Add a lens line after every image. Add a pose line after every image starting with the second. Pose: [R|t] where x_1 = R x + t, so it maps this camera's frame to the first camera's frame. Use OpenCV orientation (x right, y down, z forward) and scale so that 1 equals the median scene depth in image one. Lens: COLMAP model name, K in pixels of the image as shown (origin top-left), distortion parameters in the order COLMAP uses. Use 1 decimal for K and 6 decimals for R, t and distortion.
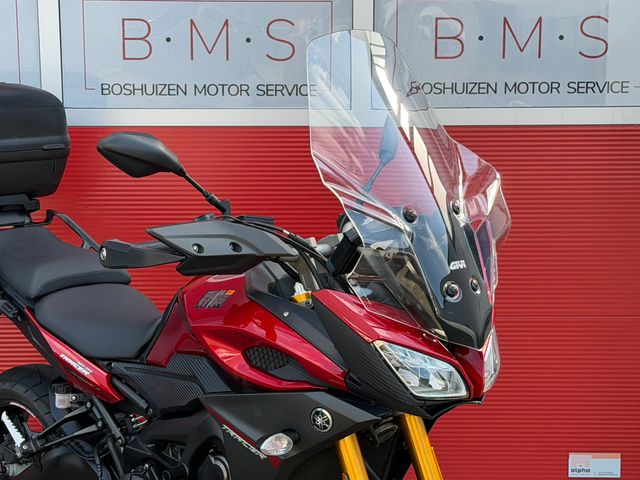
lens RADIAL K [[1346.0, 0, 314.7], [0, 1346.0, 243.3], [0, 0, 1]] dist [0.153555, -0.091291]
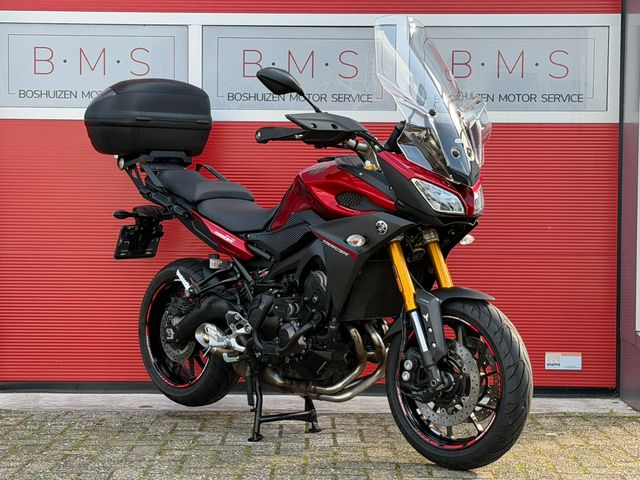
lens RADIAL K [[1343.2, 0, 320.8], [0, 1343.2, 240.3], [0, 0, 1]] dist [0.119144, 0.284668]
pose [[0.999739, 0.010819, -0.020132, -0.030515], [-0.013179, 0.992557, -0.121070, 0.286735], [0.018673, 0.121303, 0.992440, -0.584151]]
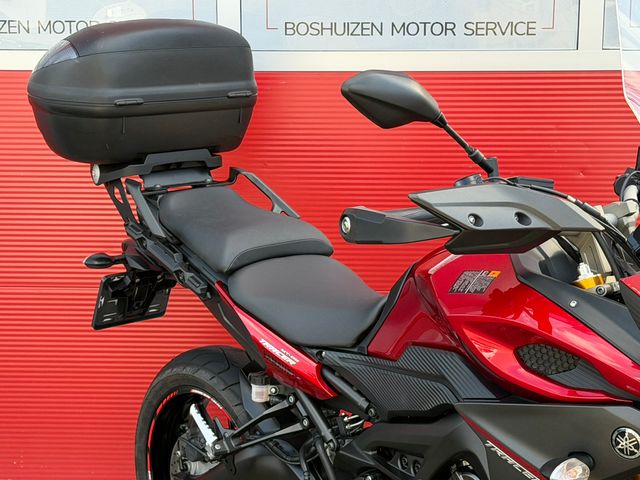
lens RADIAL K [[1346.0, 0, 314.7], [0, 1346.0, 243.3], [0, 0, 1]] dist [0.153555, -0.091291]
pose [[0.997136, 0.012463, -0.074592, -0.093120], [-0.010088, 0.999432, 0.032141, -0.005204], [0.074950, -0.031297, 0.996696, 0.169768]]
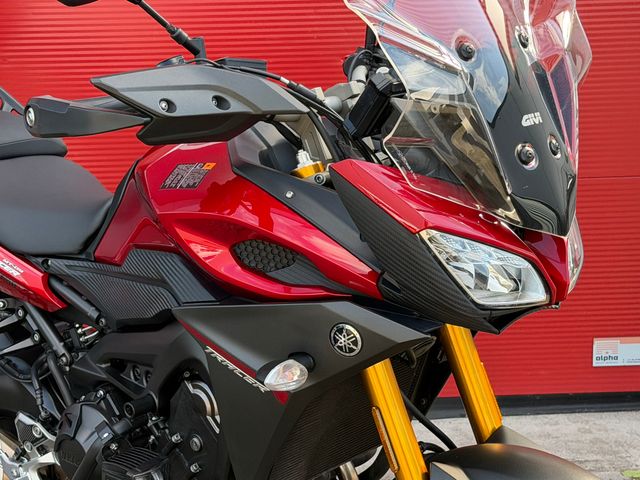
lens RADIAL K [[1346.0, 0, 314.7], [0, 1346.0, 243.3], [0, 0, 1]] dist [0.153555, -0.091291]
pose [[0.998328, -0.030915, 0.048839, -0.036242], [0.025681, 0.994206, 0.104375, 0.002833], [-0.051782, -0.102947, 0.993338, 0.228825]]
